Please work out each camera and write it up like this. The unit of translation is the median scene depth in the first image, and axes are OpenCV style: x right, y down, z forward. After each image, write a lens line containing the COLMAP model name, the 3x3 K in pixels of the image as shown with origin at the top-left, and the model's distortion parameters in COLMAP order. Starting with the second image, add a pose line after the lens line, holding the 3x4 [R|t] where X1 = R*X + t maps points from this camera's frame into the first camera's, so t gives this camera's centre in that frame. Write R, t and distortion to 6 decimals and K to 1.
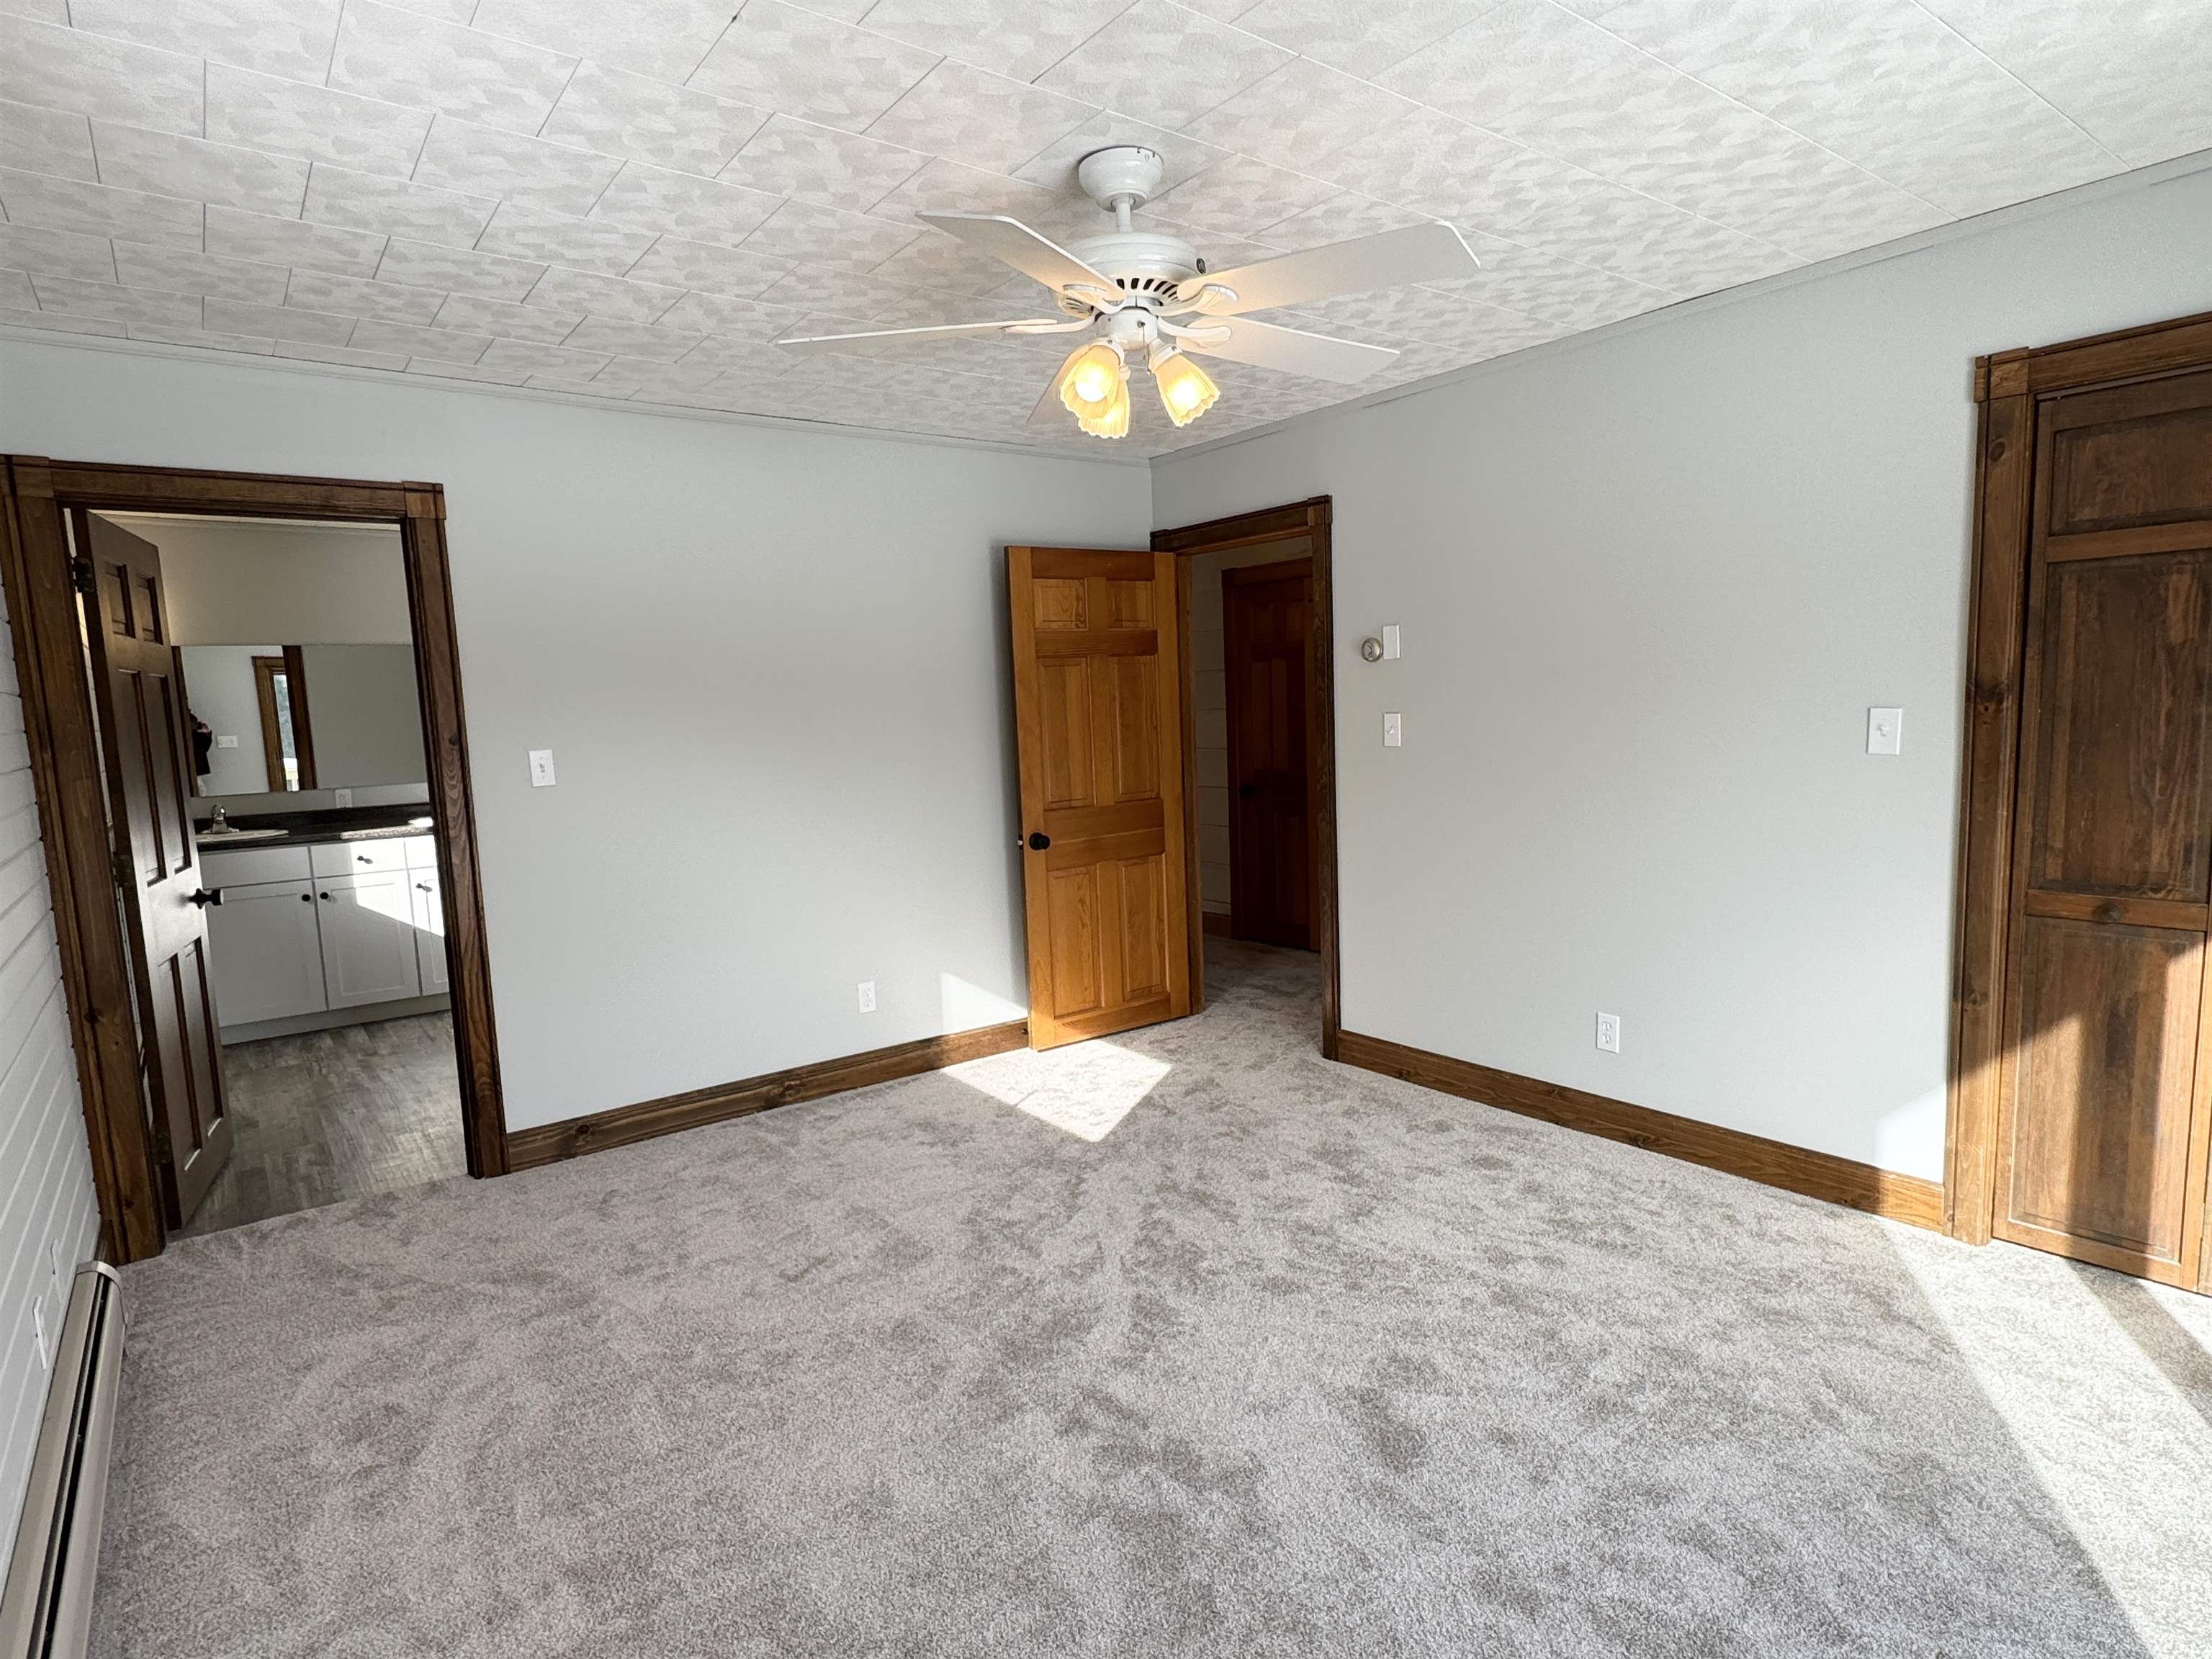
lens RADIAL K [[1206.5, 0, 1119.2], [0, 1206.5, 836.7], [0, 0, 1]] dist [0.003750, 0.000140]
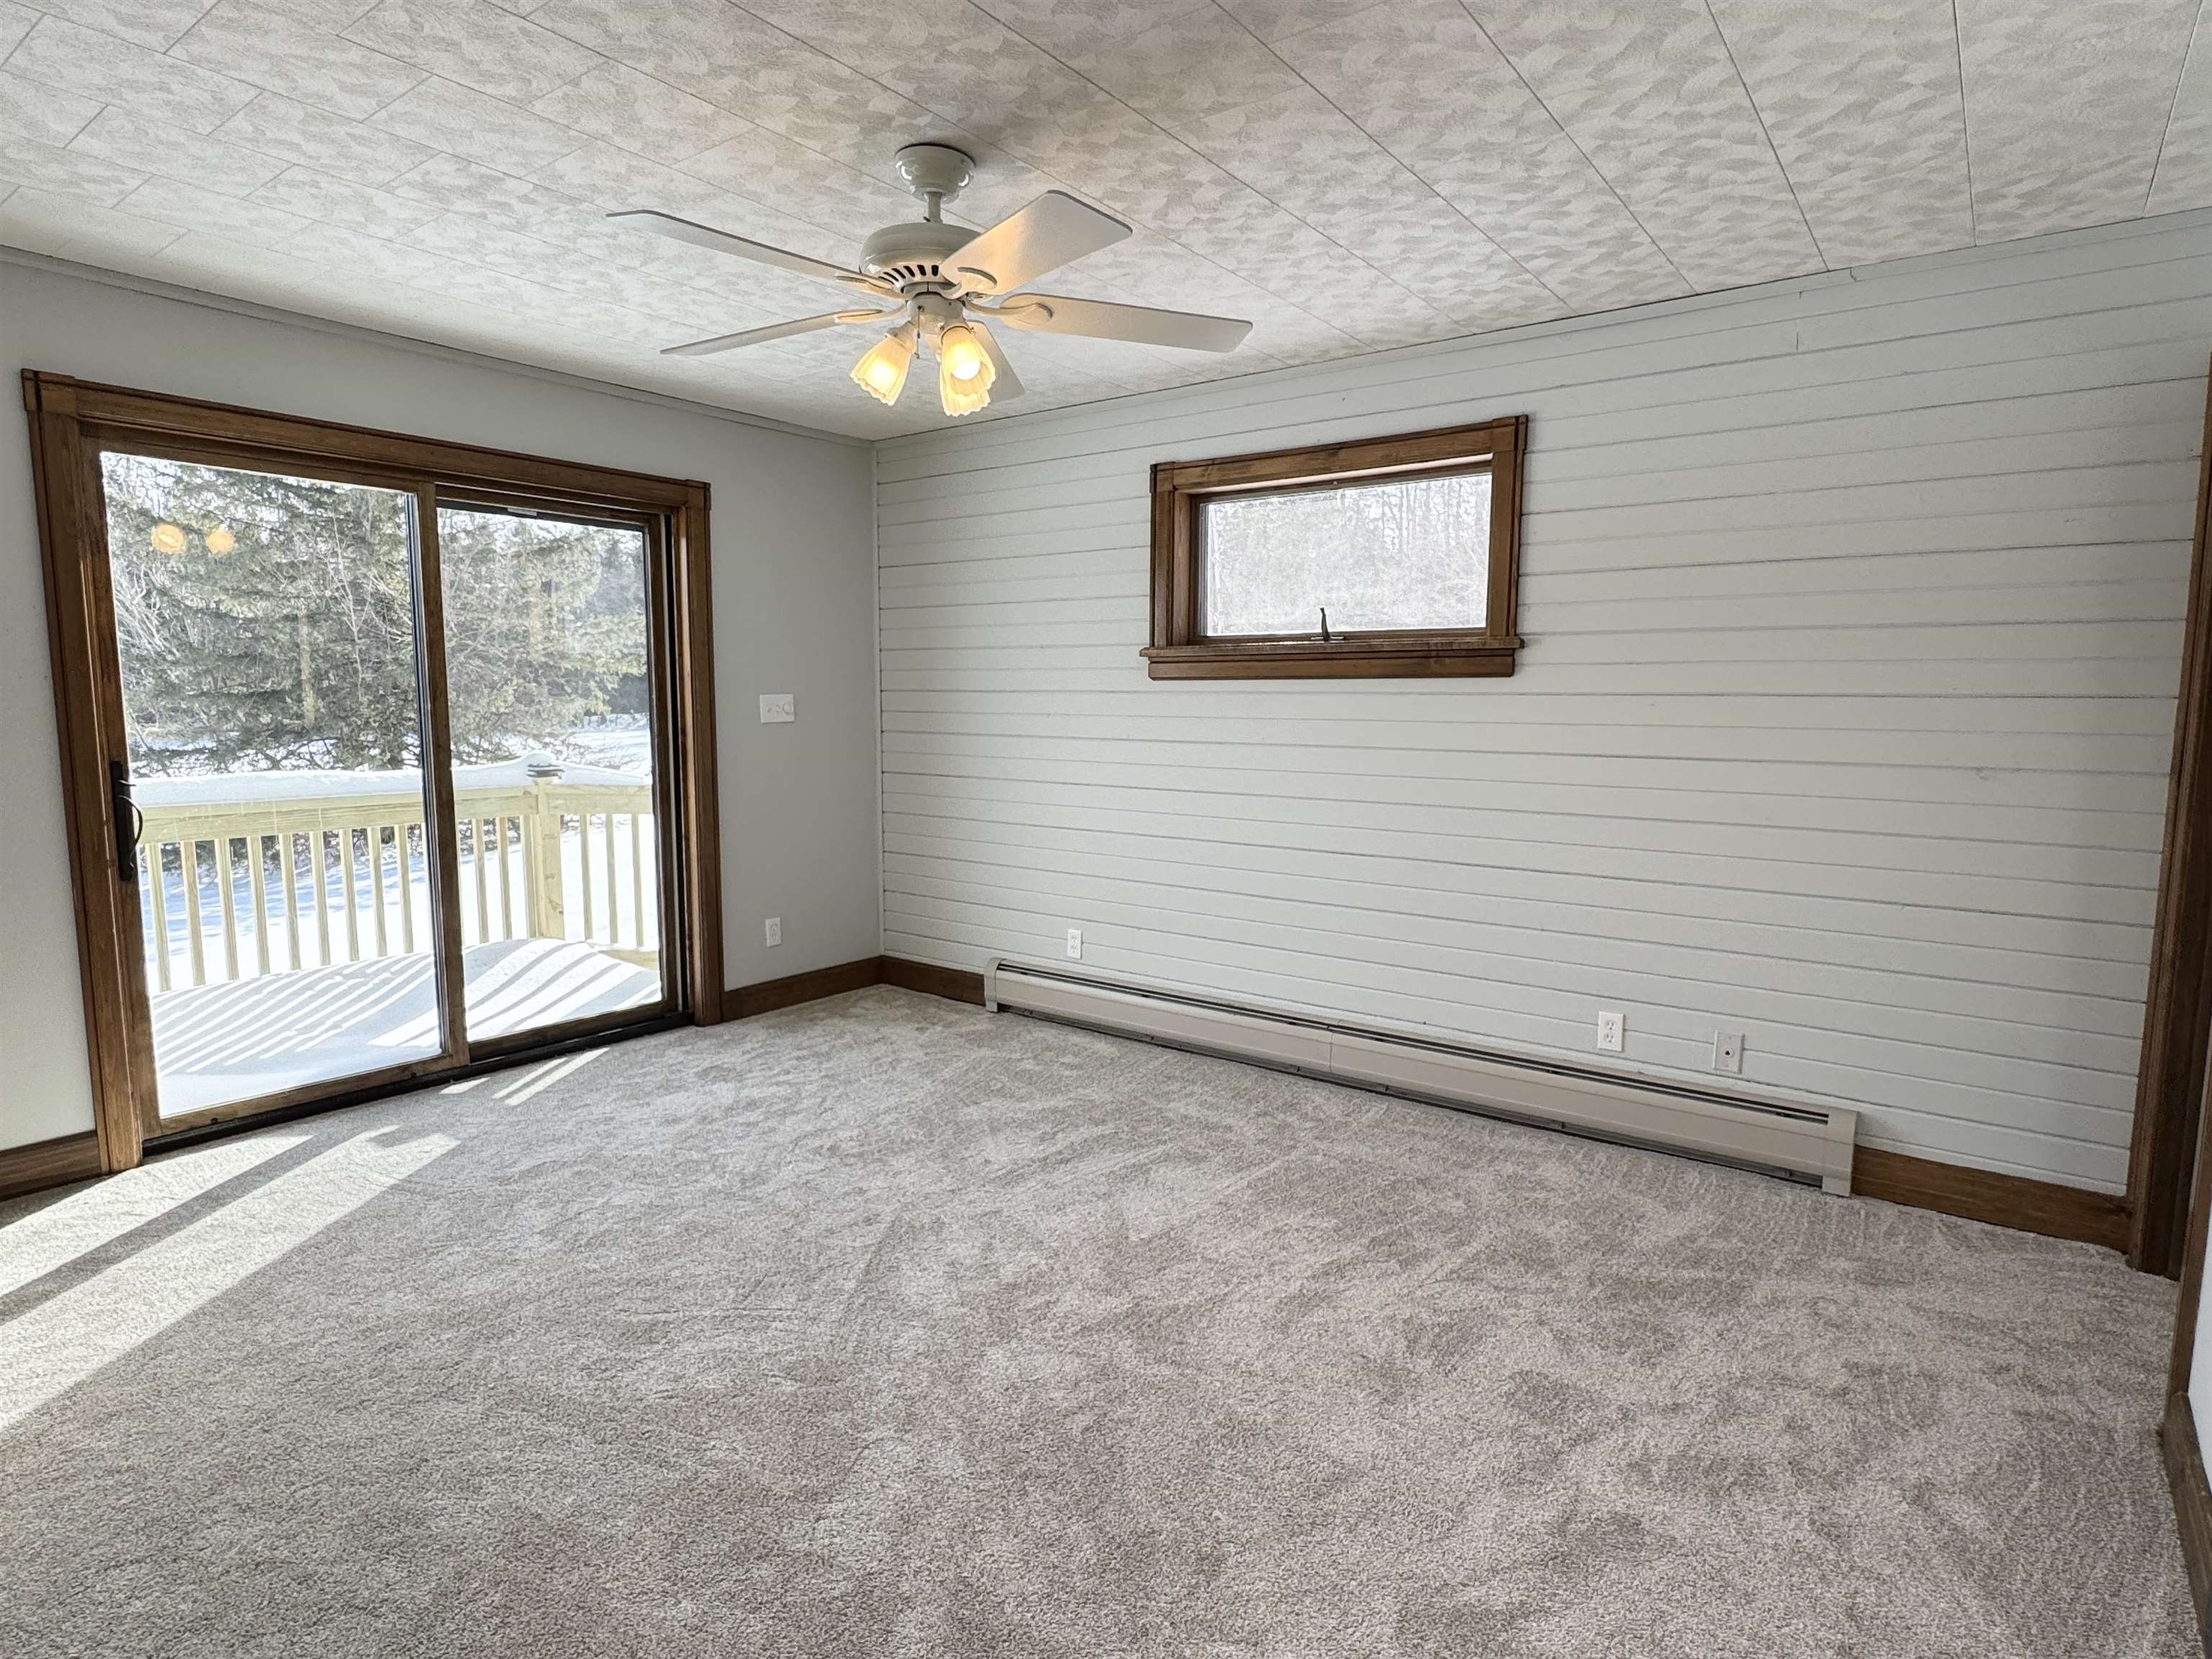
lens RADIAL K [[1199.4, 0, 1106.7], [0, 1199.4, 838.7], [0, 0, 1]] dist [-0.003792, 0.001147]
pose [[-0.964799, 0.057211, -0.256689, 0.094099], [-0.005824, 0.971163, 0.238344, -0.123928], [0.262923, 0.231449, -0.936645, 1.241266]]
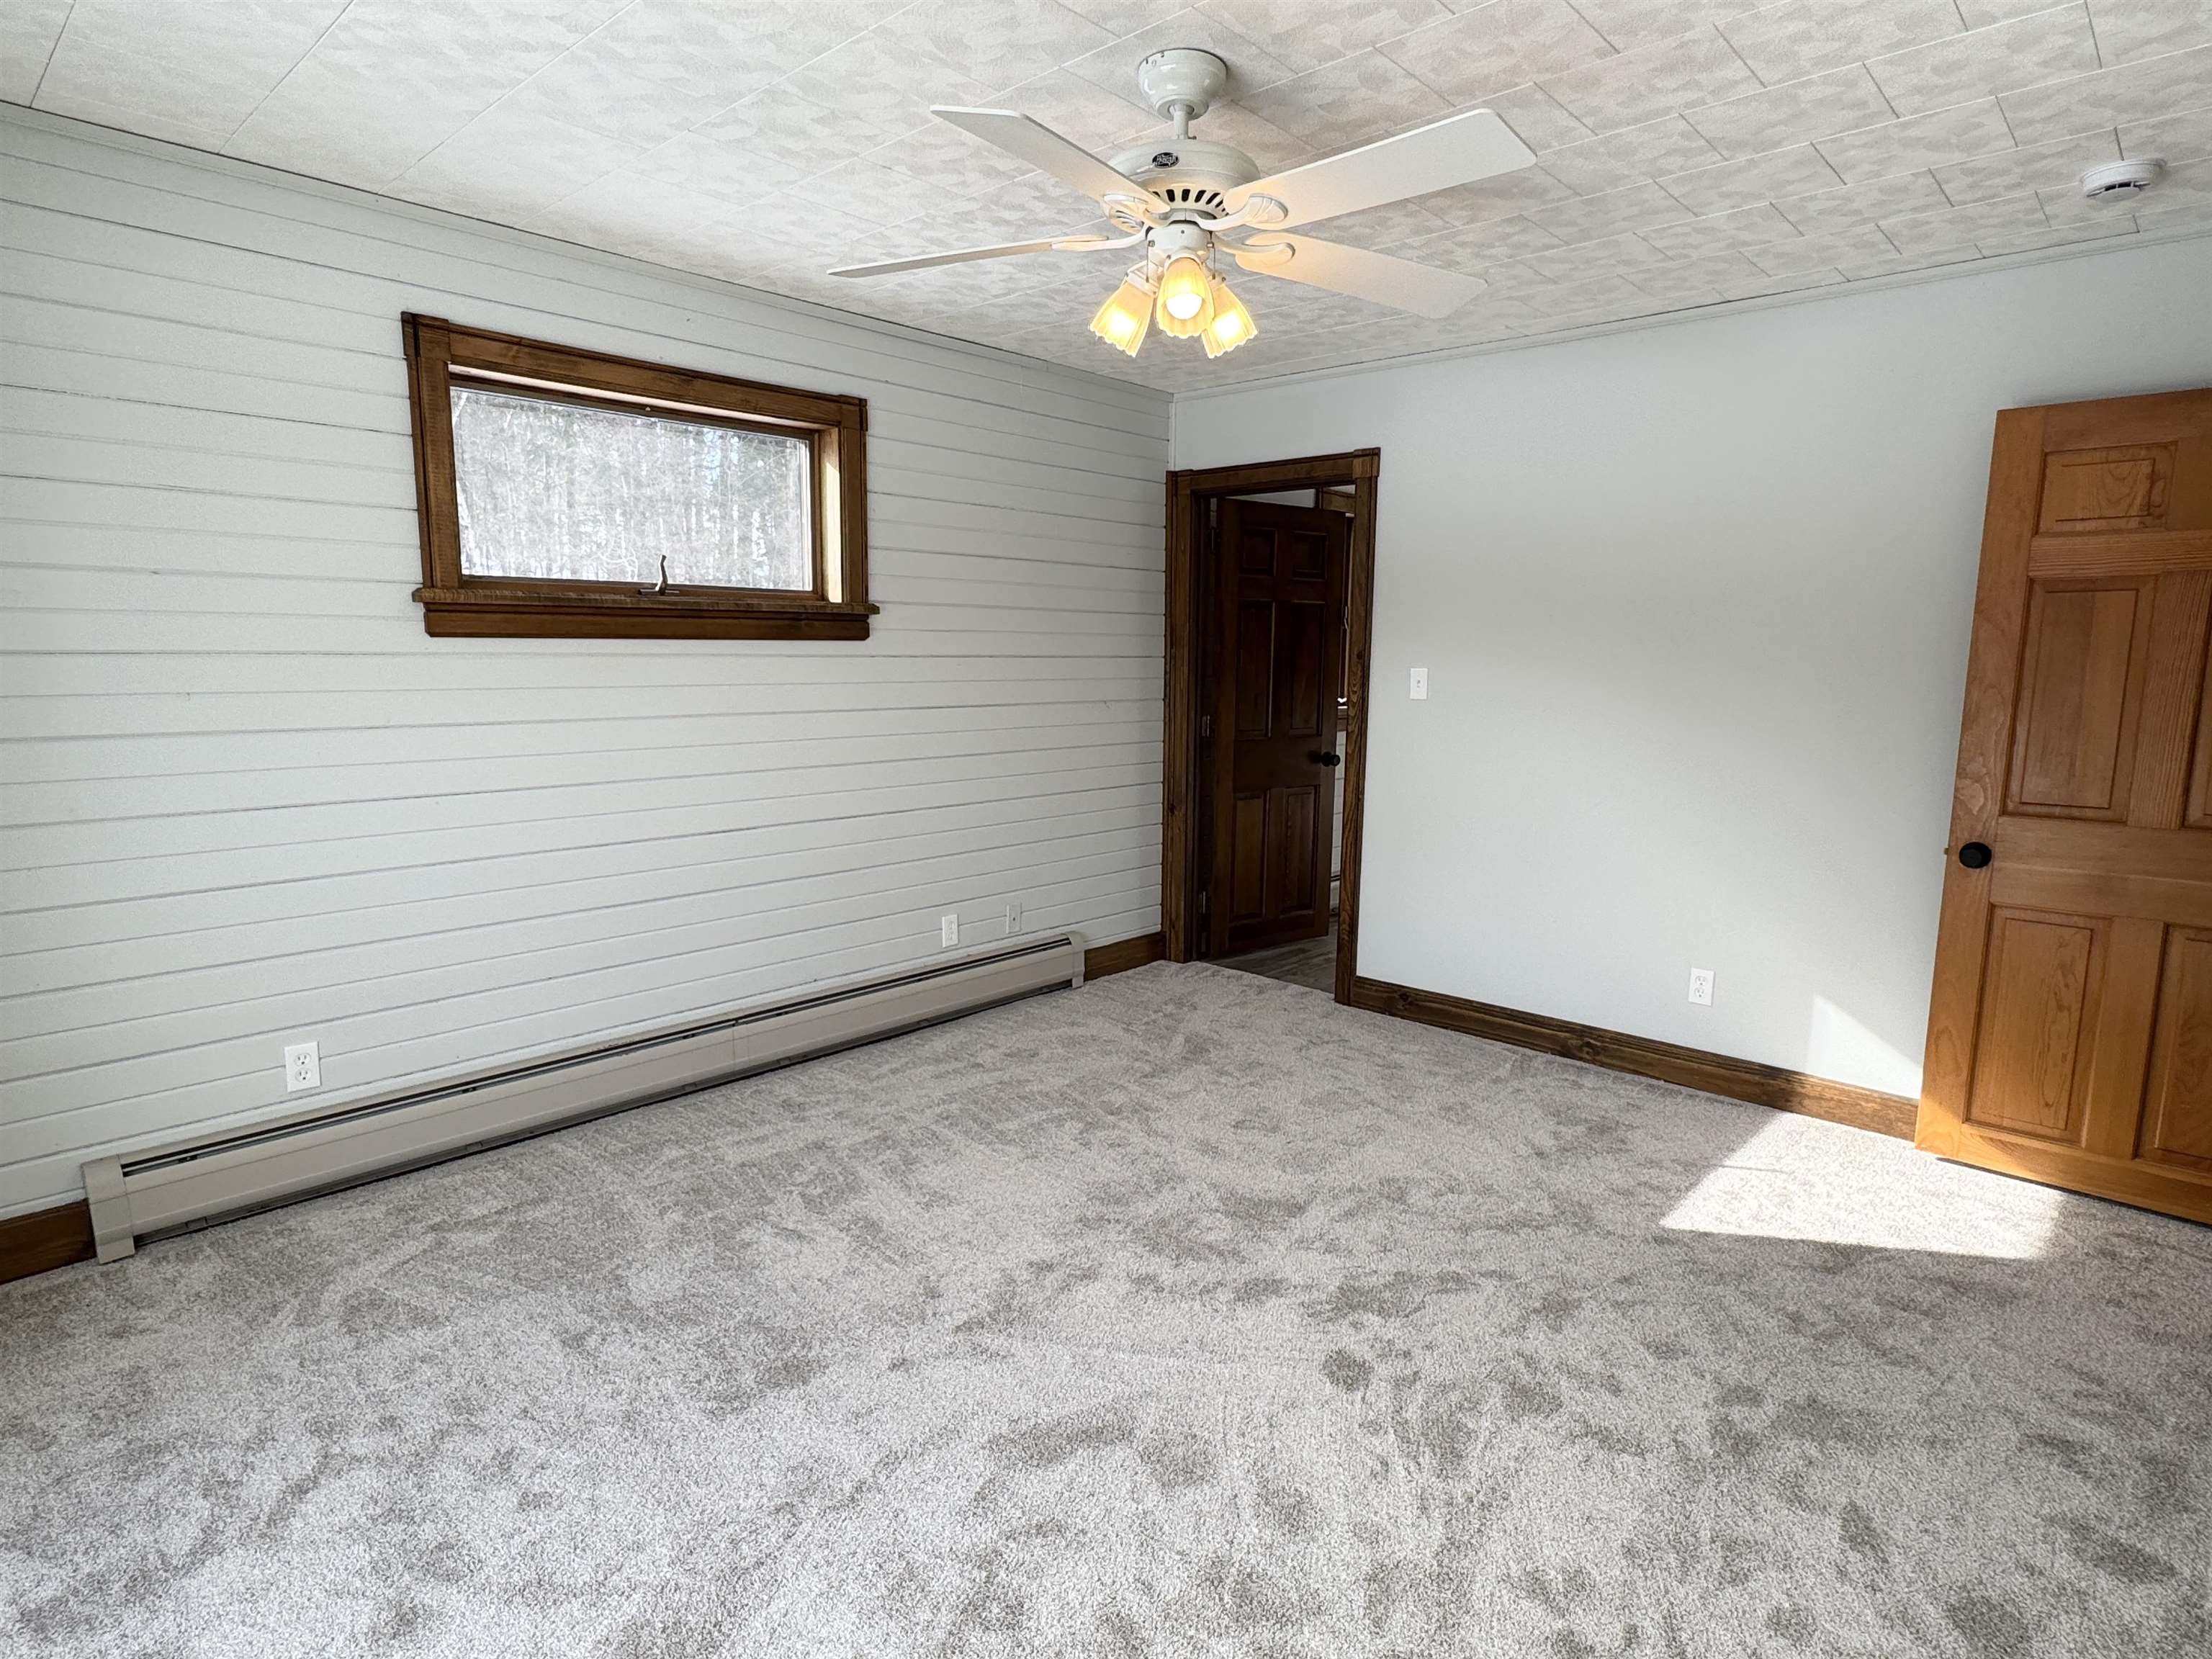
lens RADIAL K [[1199.4, 0, 1106.7], [0, 1199.4, 838.7], [0, 0, 1]] dist [-0.003792, 0.001147]
pose [[0.158919, 0.189261, -0.968981, 0.582469], [-0.132091, 0.976706, 0.169106, -0.062647], [0.978415, 0.101120, 0.180217, 0.477507]]
